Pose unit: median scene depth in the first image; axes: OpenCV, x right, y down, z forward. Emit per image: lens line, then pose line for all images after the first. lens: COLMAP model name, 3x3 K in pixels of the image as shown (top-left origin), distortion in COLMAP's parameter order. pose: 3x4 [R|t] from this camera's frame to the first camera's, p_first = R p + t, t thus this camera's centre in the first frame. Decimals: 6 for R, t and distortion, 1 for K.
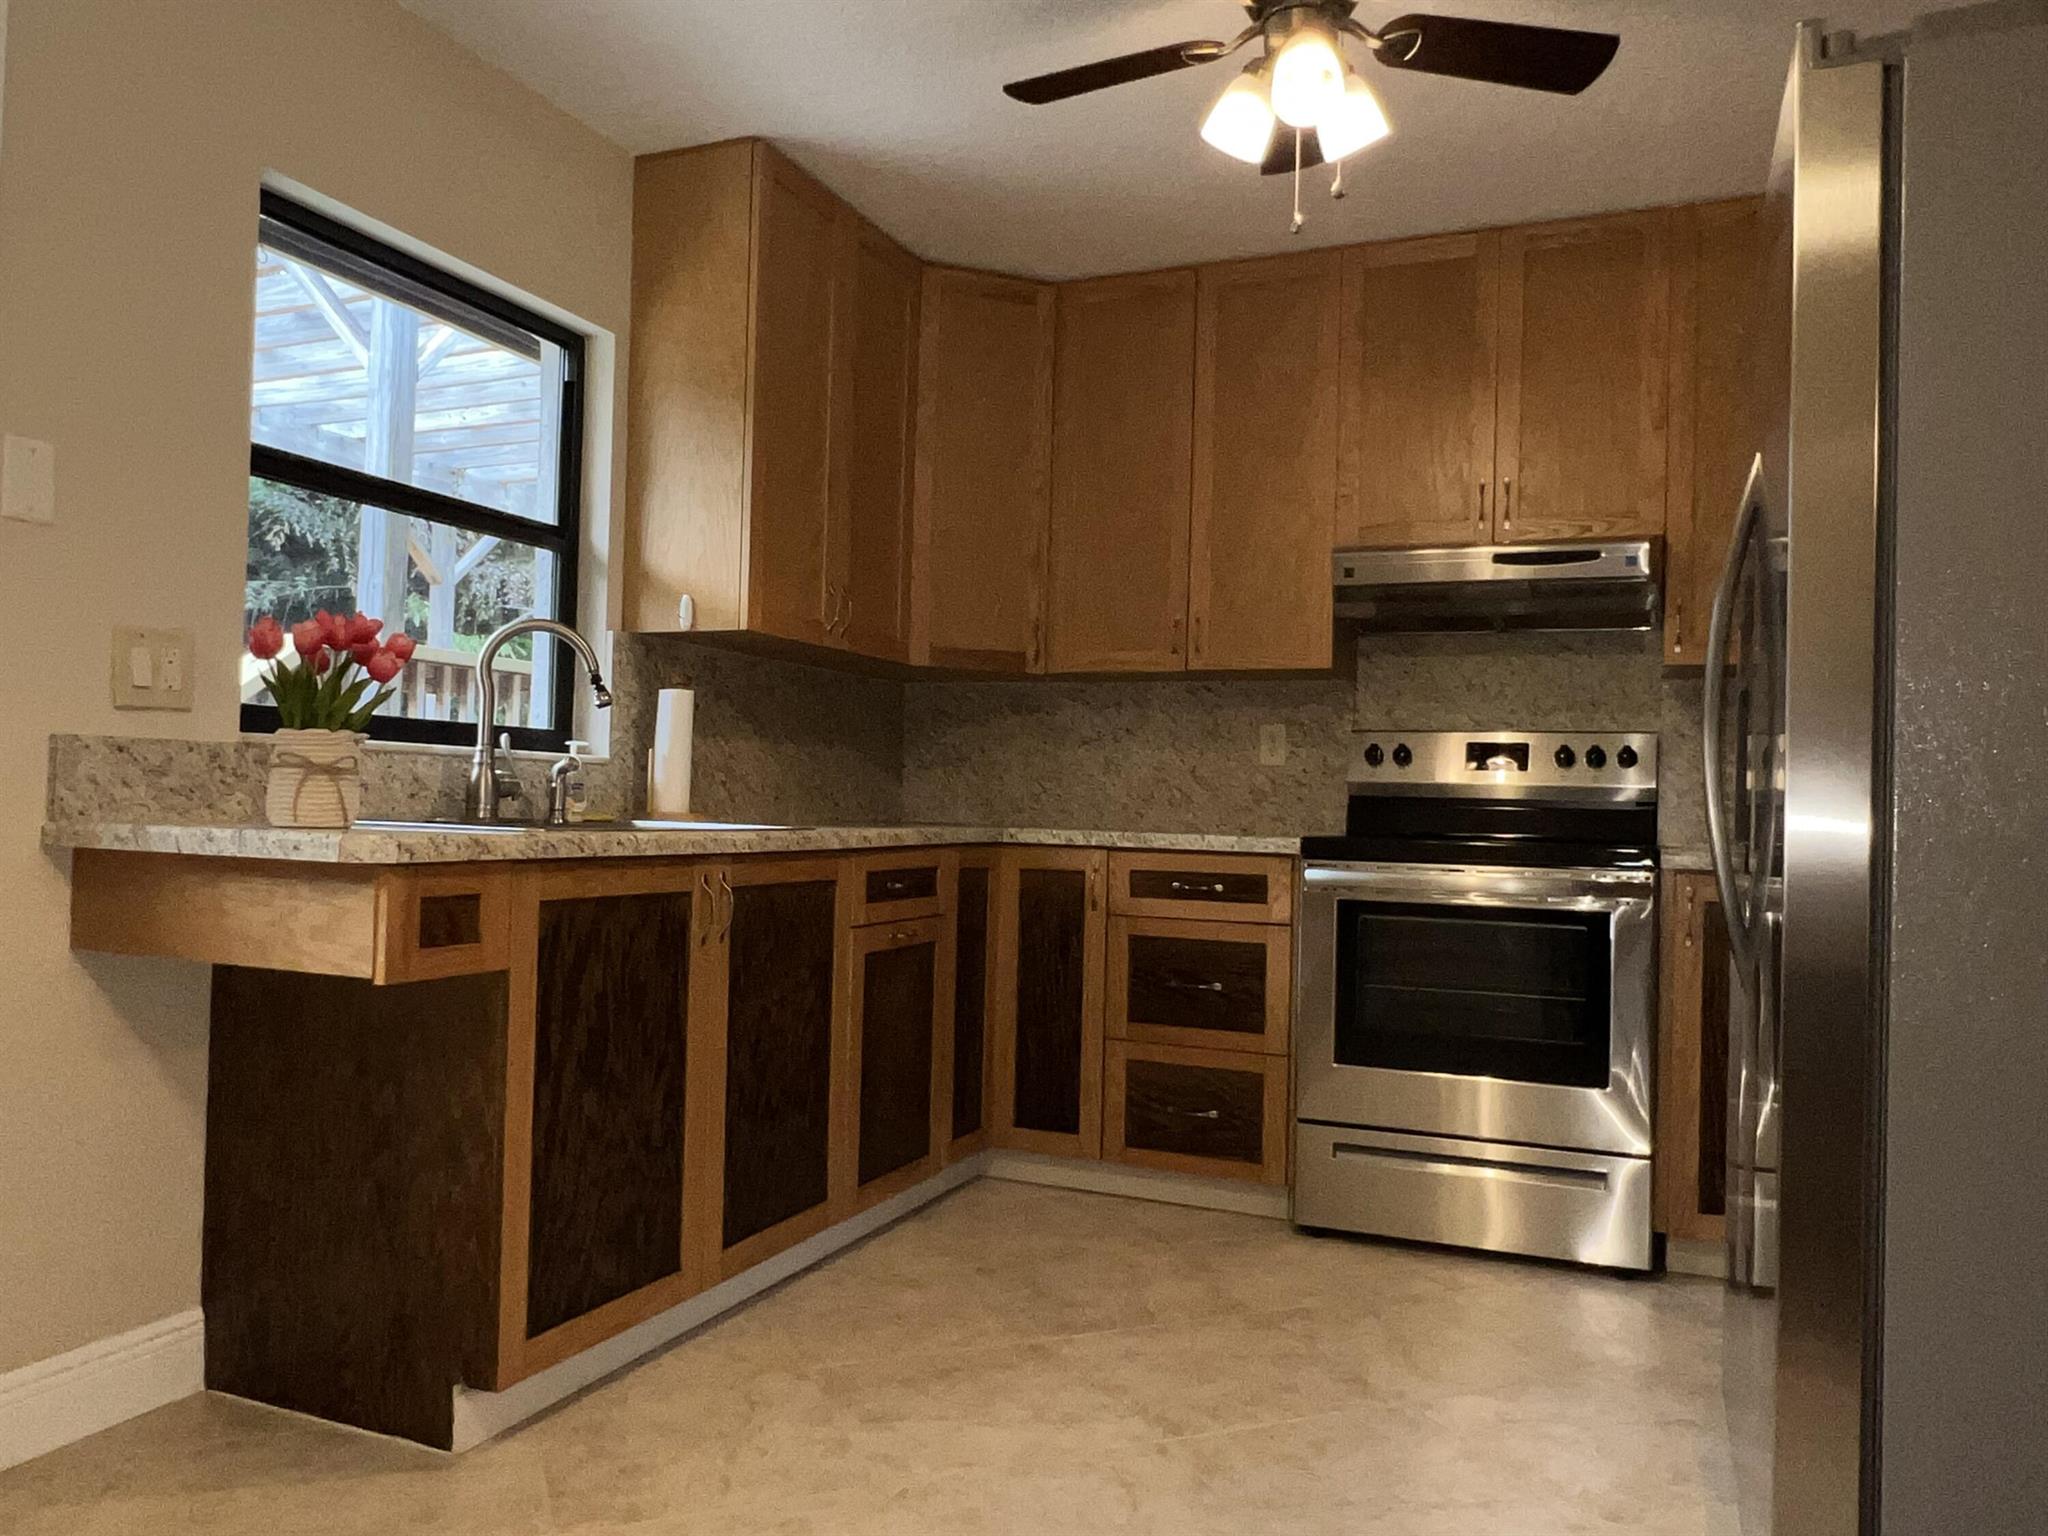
lens RADIAL K [[1461.7, 0, 1011.0], [0, 1461.7, 785.7], [0, 0, 1]] dist [-0.001385, -0.004606]
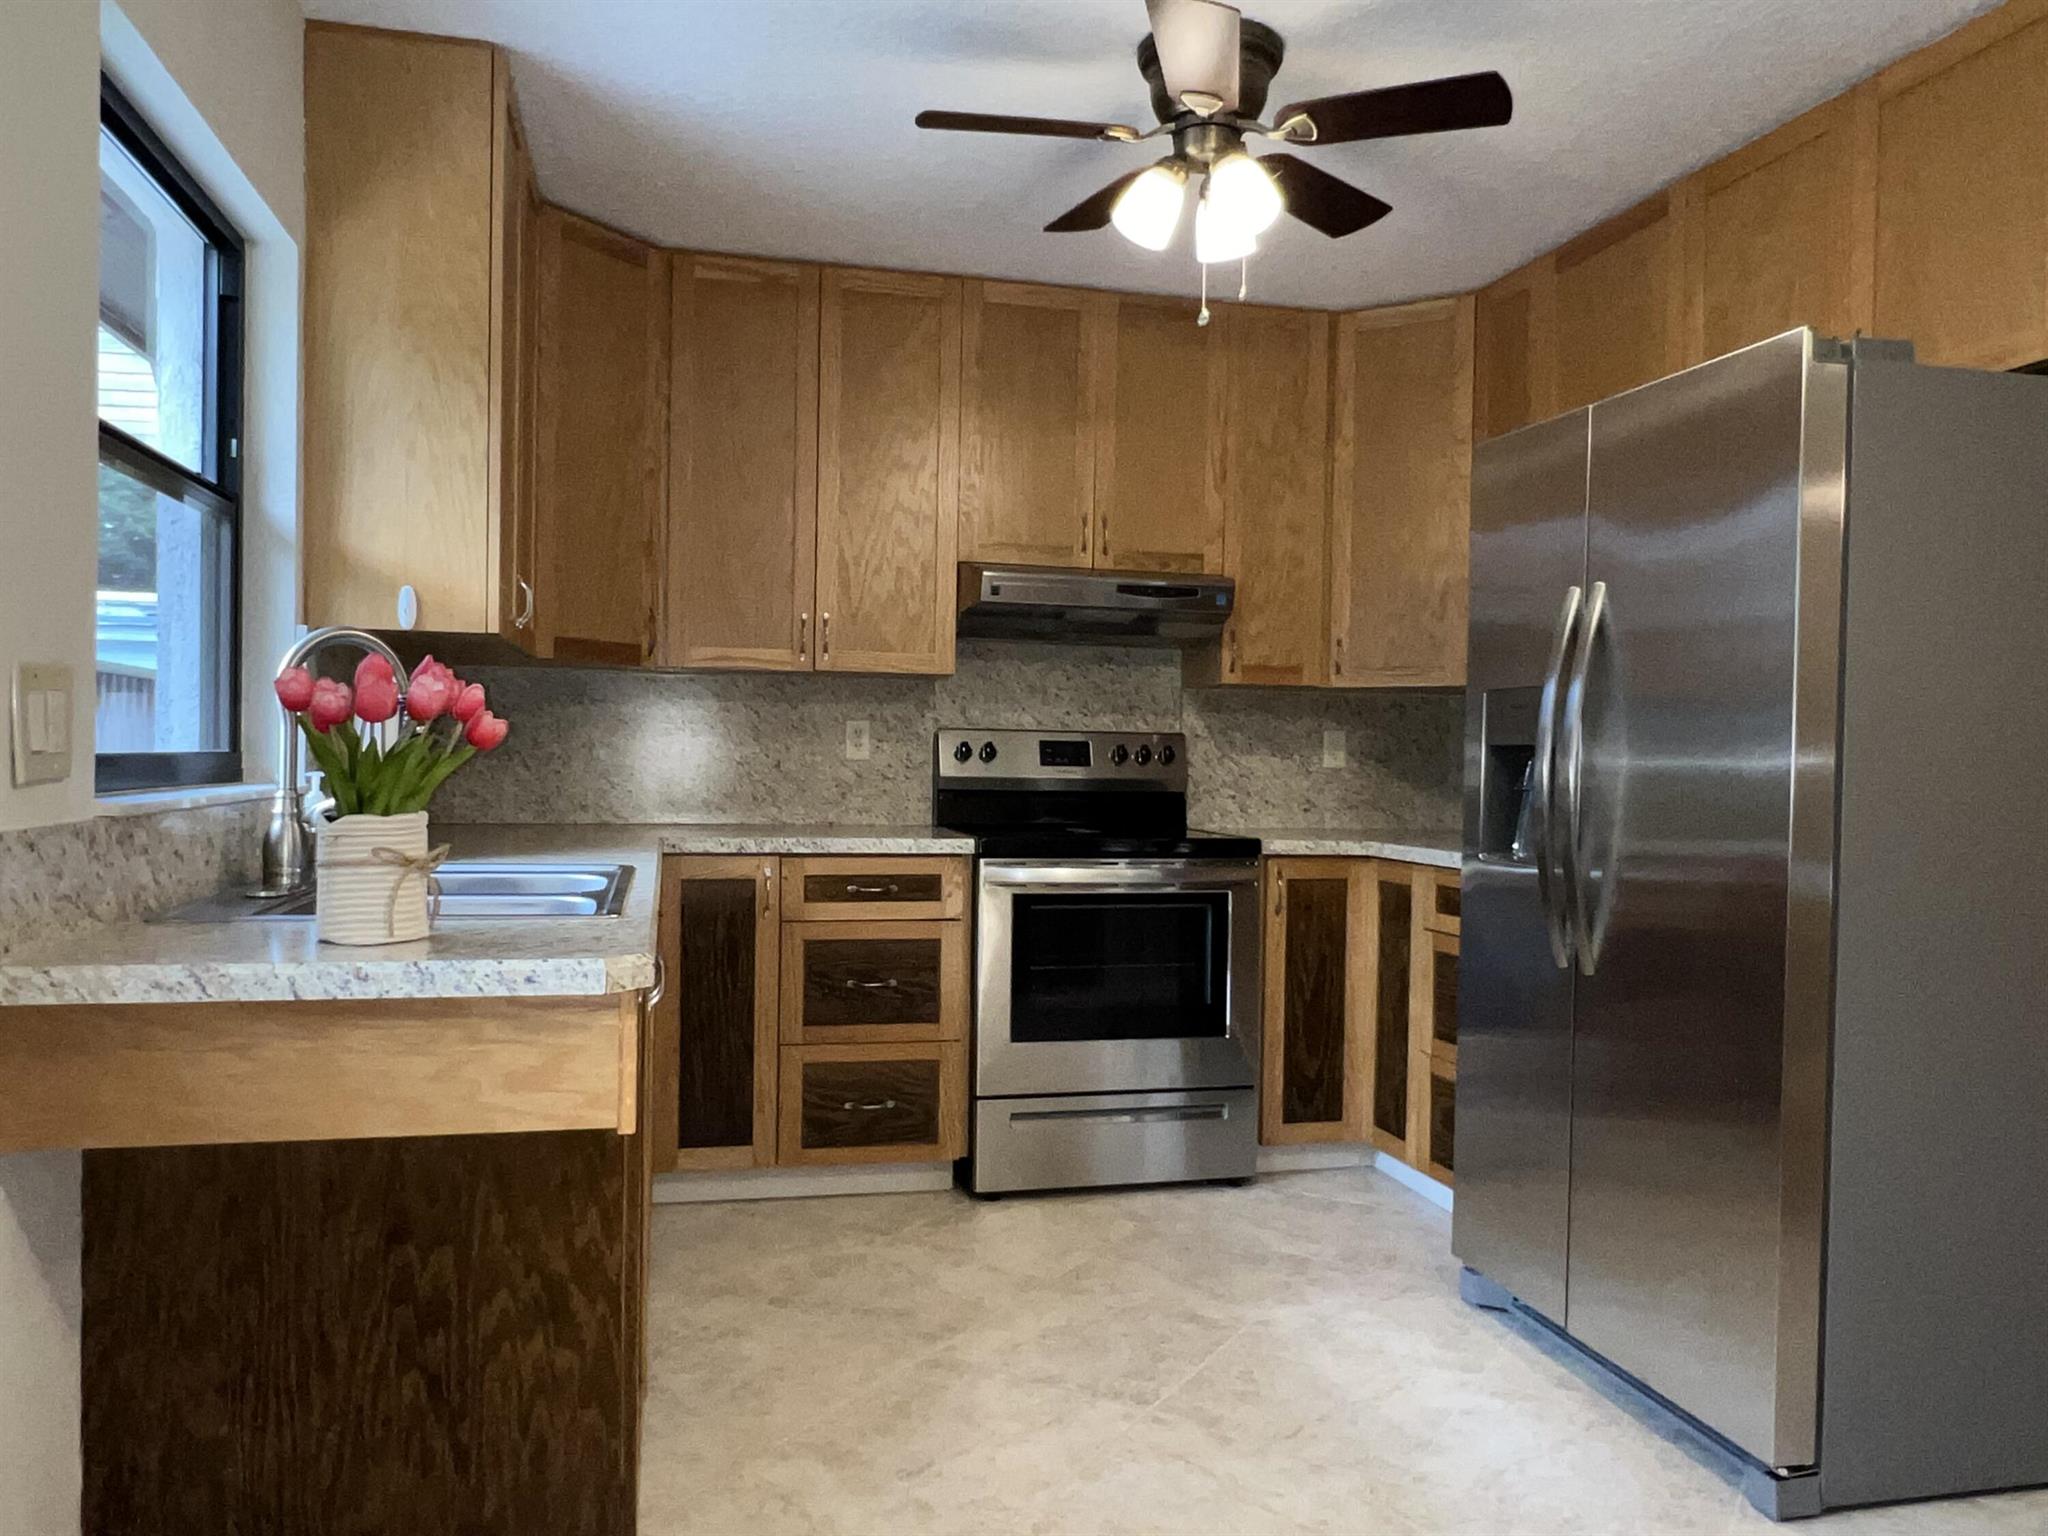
lens RADIAL K [[1461.7, 0, 1011.0], [0, 1461.7, 785.7], [0, 0, 1]] dist [-0.001385, -0.004606]
pose [[0.801592, -0.027186, 0.597253, -0.416513], [-0.004115, 0.998691, 0.050981, -0.057507], [-0.597857, -0.043323, 0.800431, 0.121811]]
